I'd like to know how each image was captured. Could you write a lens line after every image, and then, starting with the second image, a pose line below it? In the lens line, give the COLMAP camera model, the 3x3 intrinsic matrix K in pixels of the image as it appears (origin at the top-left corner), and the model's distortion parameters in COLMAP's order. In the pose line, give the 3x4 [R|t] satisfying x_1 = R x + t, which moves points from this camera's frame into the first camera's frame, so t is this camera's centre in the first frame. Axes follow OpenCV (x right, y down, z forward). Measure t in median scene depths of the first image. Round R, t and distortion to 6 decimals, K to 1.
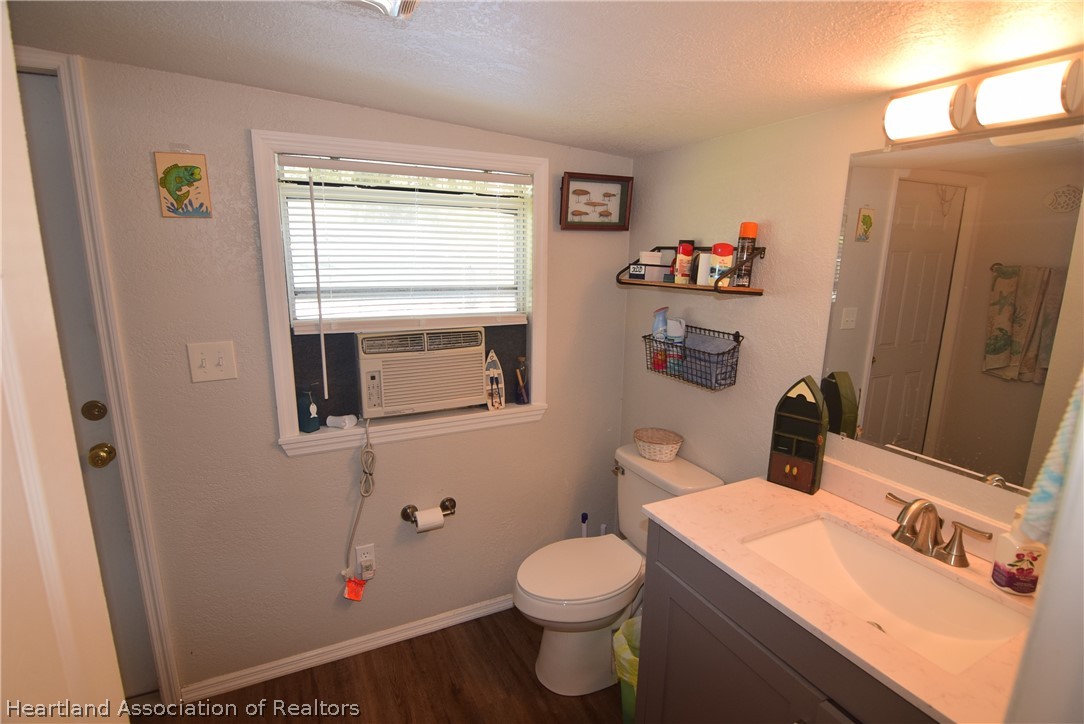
lens RADIAL K [[532.9, 0, 540.7], [0, 532.9, 367.0], [0, 0, 1]] dist [-0.001365, -0.001228]
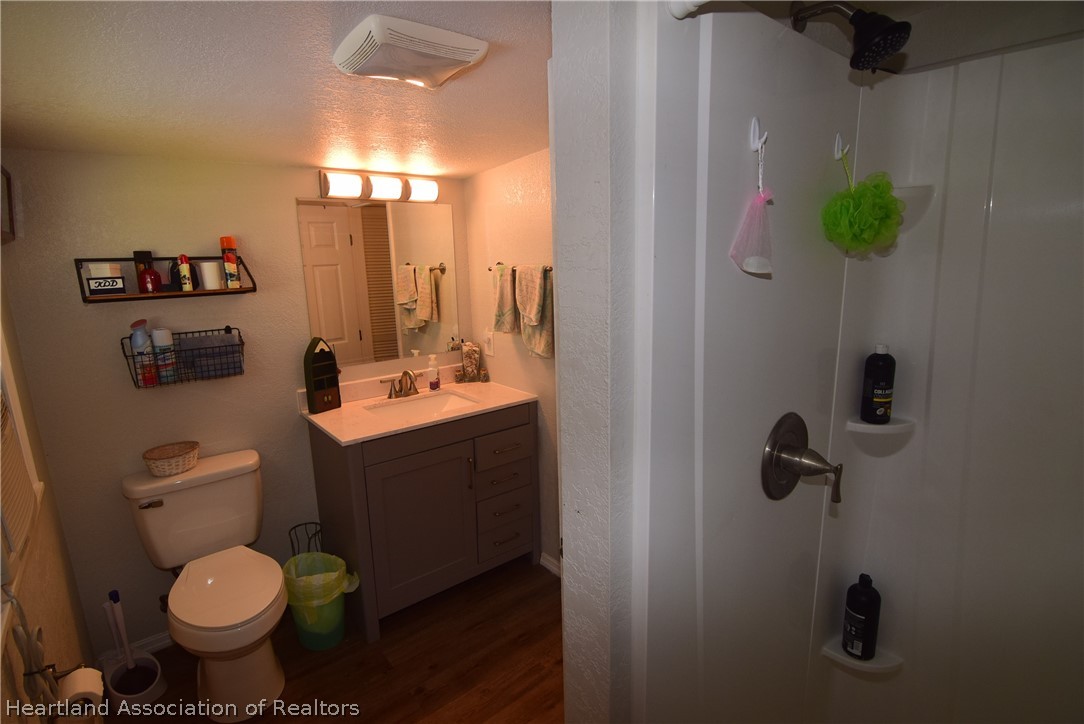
lens RADIAL K [[532.9, 0, 540.7], [0, 532.9, 367.0], [0, 0, 1]] dist [-0.001365, -0.001228]
pose [[-0.213353, -0.199727, 0.956342, -0.945080], [0.234485, 0.939799, 0.248585, -0.111316], [-0.948418, 0.277284, -0.153676, 0.529743]]
